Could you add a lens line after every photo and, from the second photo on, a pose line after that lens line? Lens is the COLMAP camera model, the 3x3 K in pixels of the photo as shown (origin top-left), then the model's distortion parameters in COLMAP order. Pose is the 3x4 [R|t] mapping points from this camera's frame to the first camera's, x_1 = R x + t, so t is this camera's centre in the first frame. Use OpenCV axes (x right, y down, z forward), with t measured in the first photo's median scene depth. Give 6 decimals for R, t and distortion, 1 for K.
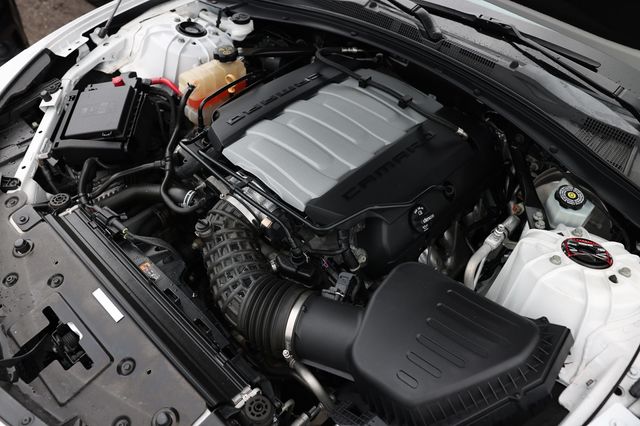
lens RADIAL K [[501.3, 0, 320.0], [0, 501.3, 213.0], [0, 0, 1]] dist [-0.114870, 0.101840]
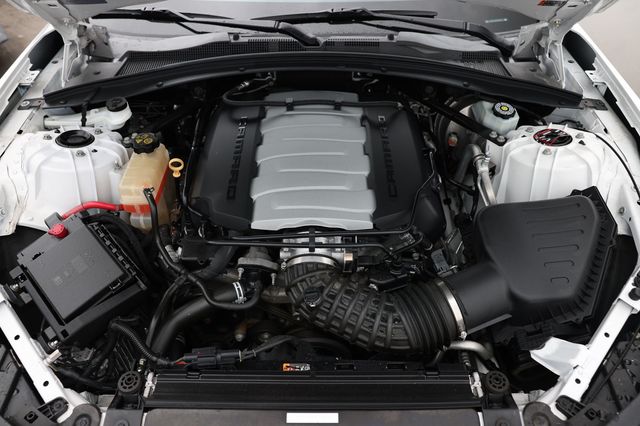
lens RADIAL K [[501.3, 0, 320.0], [0, 501.3, 213.0], [0, 0, 1]] dist [-0.114870, 0.101840]
pose [[0.724108, -0.514138, 0.459705, -0.487997], [0.515552, 0.846255, 0.134382, -0.191901], [-0.458119, 0.139695, 0.877845, 0.096976]]
